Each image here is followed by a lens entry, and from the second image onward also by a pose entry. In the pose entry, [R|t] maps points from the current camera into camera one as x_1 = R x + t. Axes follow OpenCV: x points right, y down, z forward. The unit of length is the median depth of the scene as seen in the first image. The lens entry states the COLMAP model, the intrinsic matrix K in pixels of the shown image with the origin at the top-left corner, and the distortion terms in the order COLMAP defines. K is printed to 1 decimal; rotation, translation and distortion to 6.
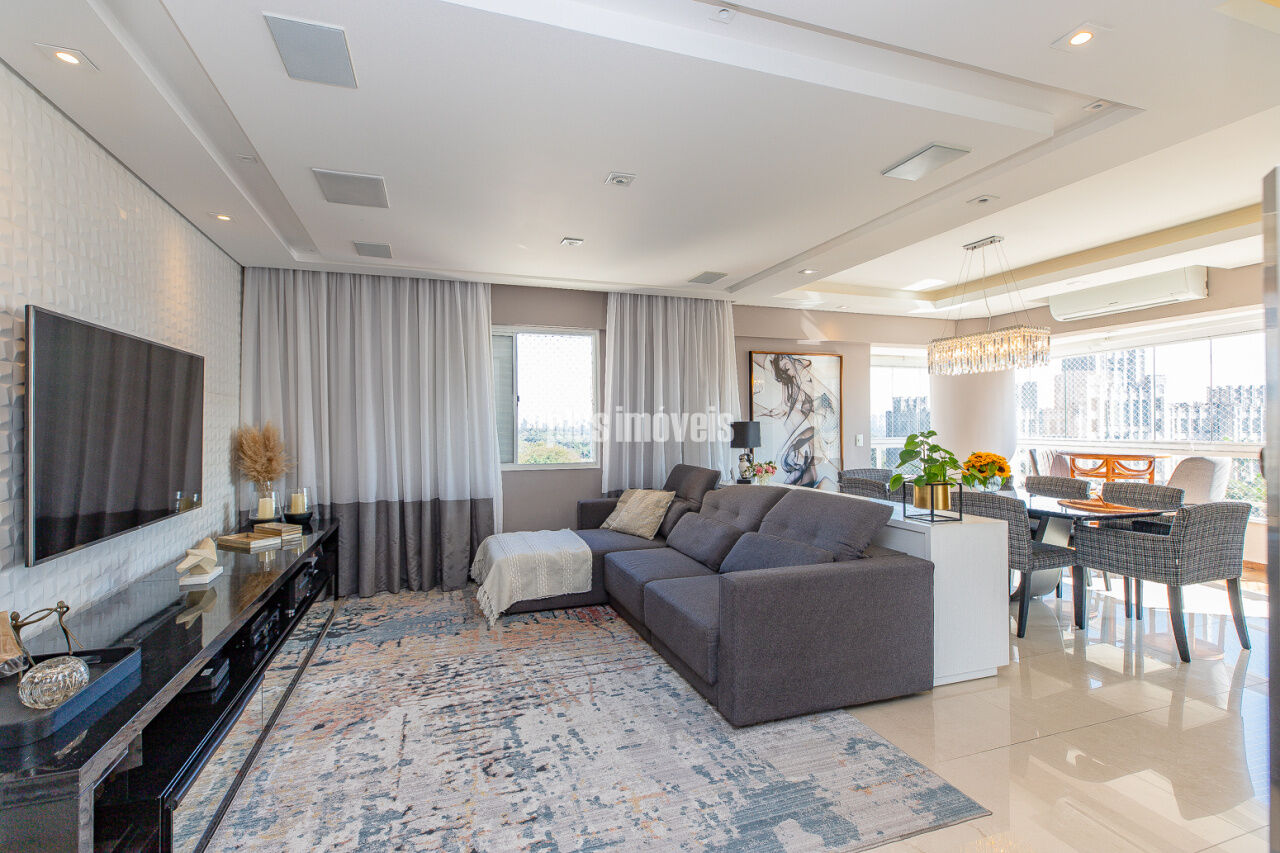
lens RADIAL K [[591.2, 0, 623.5], [0, 591.2, 417.2], [0, 0, 1]] dist [-0.002170, 0.000099]
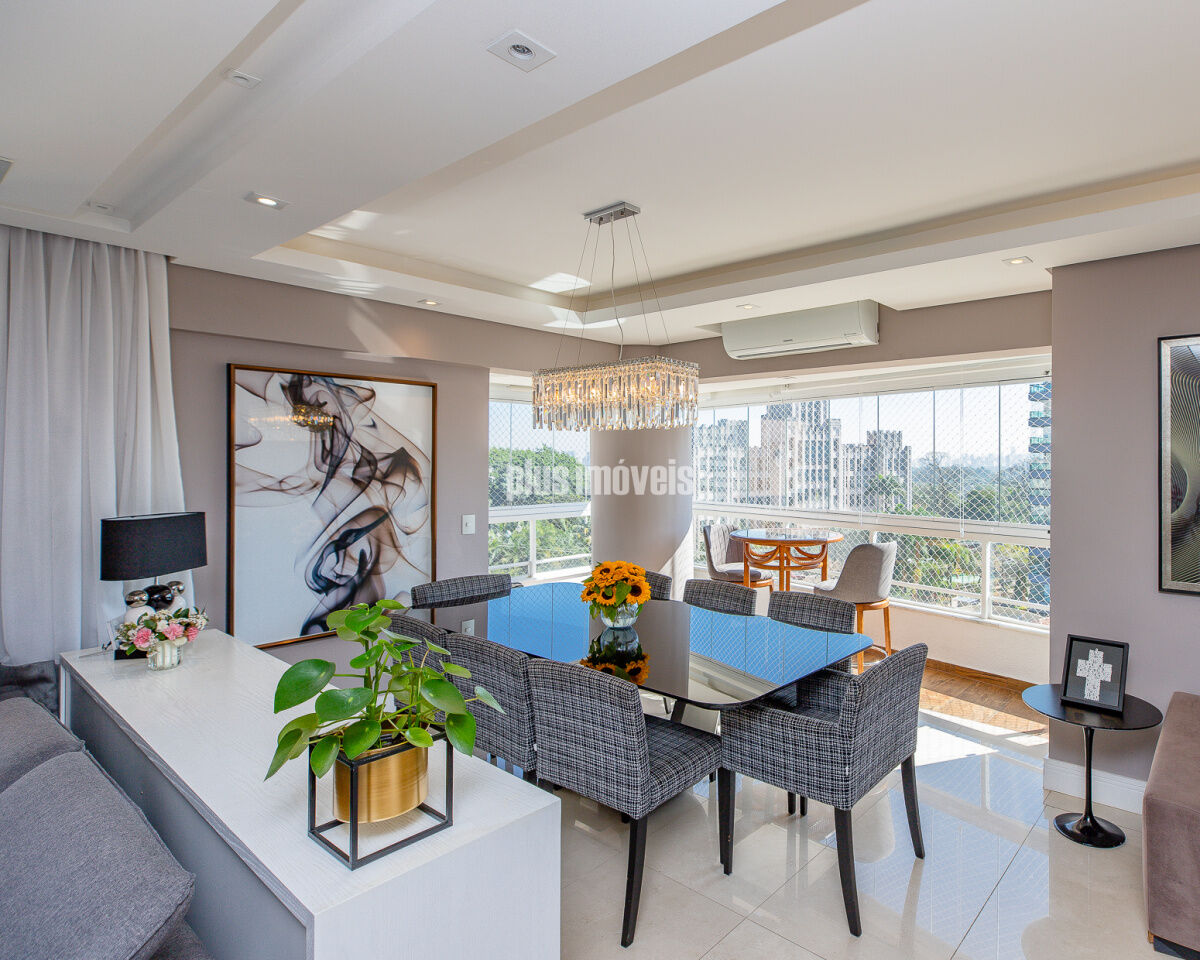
lens RADIAL K [[689.2, 0, 747.4], [0, 689.2, 457.9], [0, 0, 1]] dist [0.031556, -0.001807]
pose [[0.820588, 0.007076, 0.571477, 0.257638], [-0.012245, 0.999911, 0.005202, -0.043279], [-0.571389, -0.011267, 0.820602, 0.276178]]
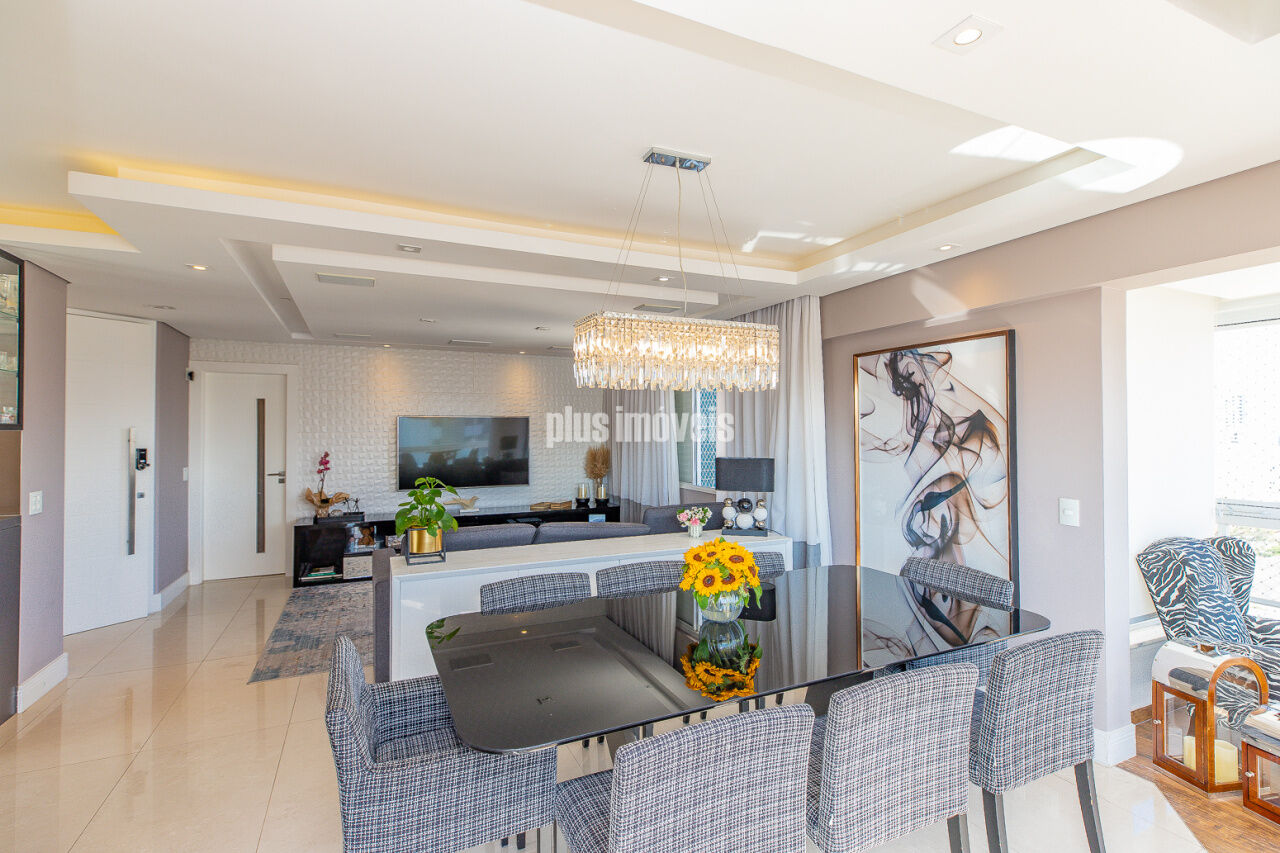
lens RADIAL K [[591.2, 0, 630.1], [0, 591.2, 421.4], [0, 0, 1]] dist [-0.002170, 0.000099]
pose [[0.108784, -0.012619, -0.993985, 0.934678], [0.014203, 0.999837, -0.011139, -0.033170], [0.993964, -0.012906, 0.108946, 0.721682]]
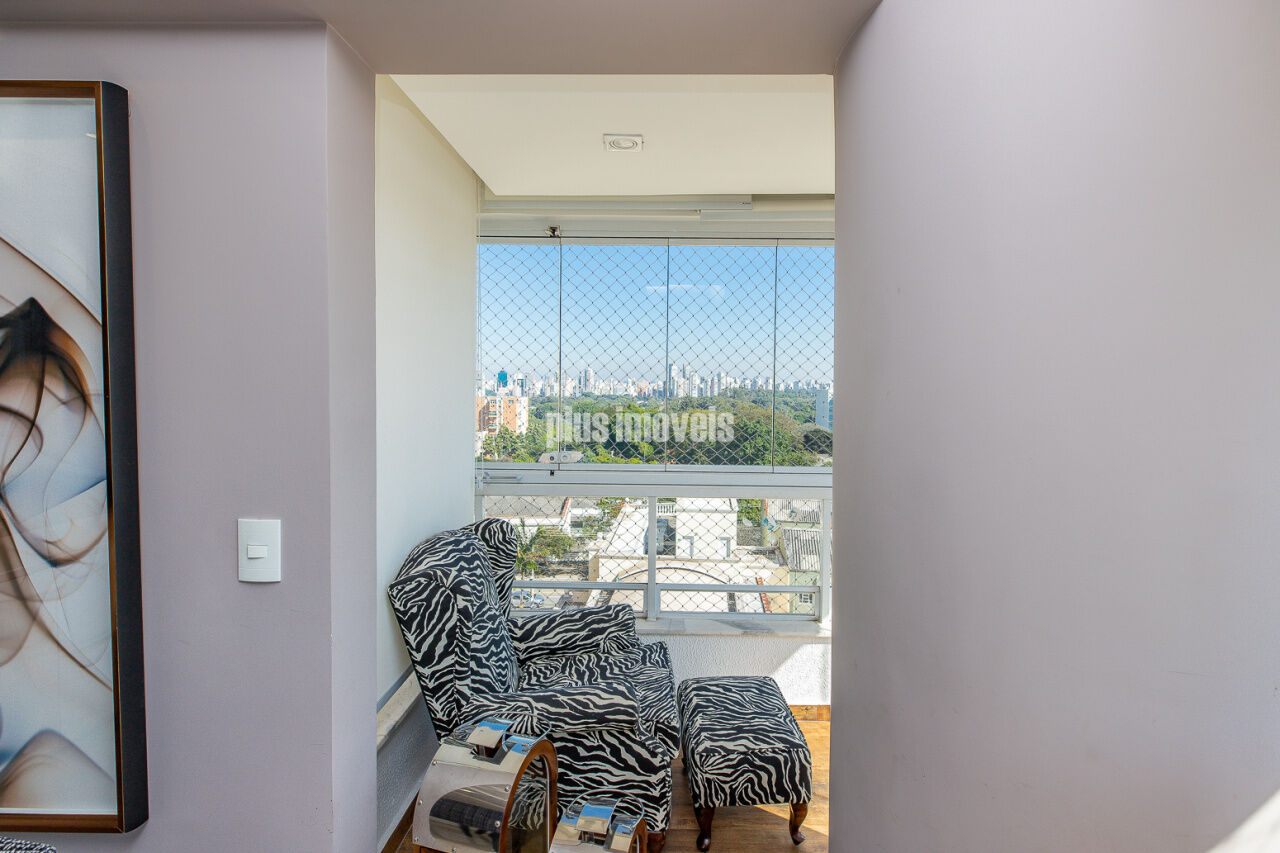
lens RADIAL K [[591.2, 0, 649.0], [0, 591.2, 409.6], [0, 0, 1]] dist [-0.002170, 0.000099]
pose [[0.946083, 0.026479, -0.322841, 0.668009], [-0.009907, 0.998552, 0.052867, -0.019642], [0.323773, -0.046819, 0.944976, 1.001503]]
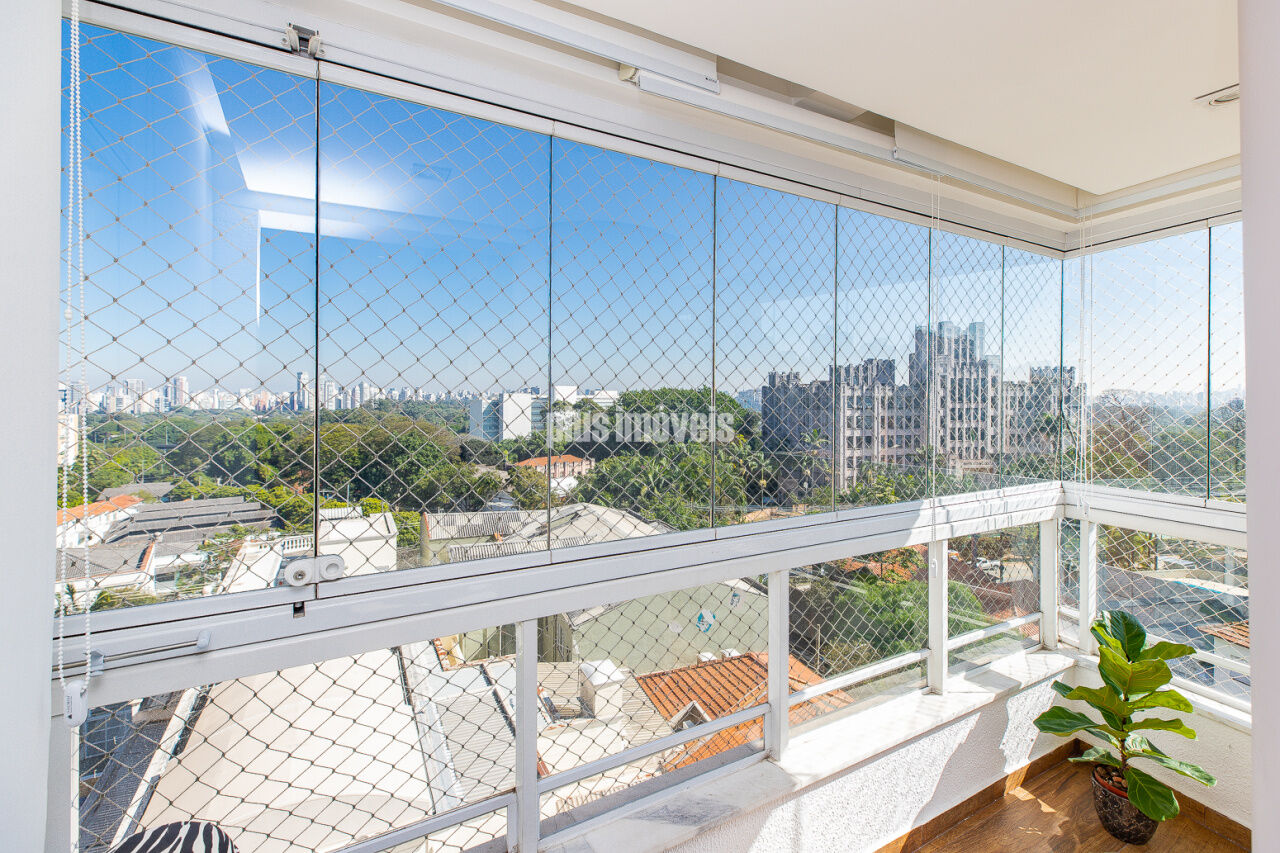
lens RADIAL K [[591.2, 0, 640.8], [0, 591.2, 407.3], [0, 0, 1]] dist [-0.002170, 0.000099]
pose [[0.972899, 0.002108, 0.231219, 0.506672], [-0.008402, 0.999620, 0.026241, -0.017693], [-0.231076, -0.027472, 0.972548, 1.205636]]
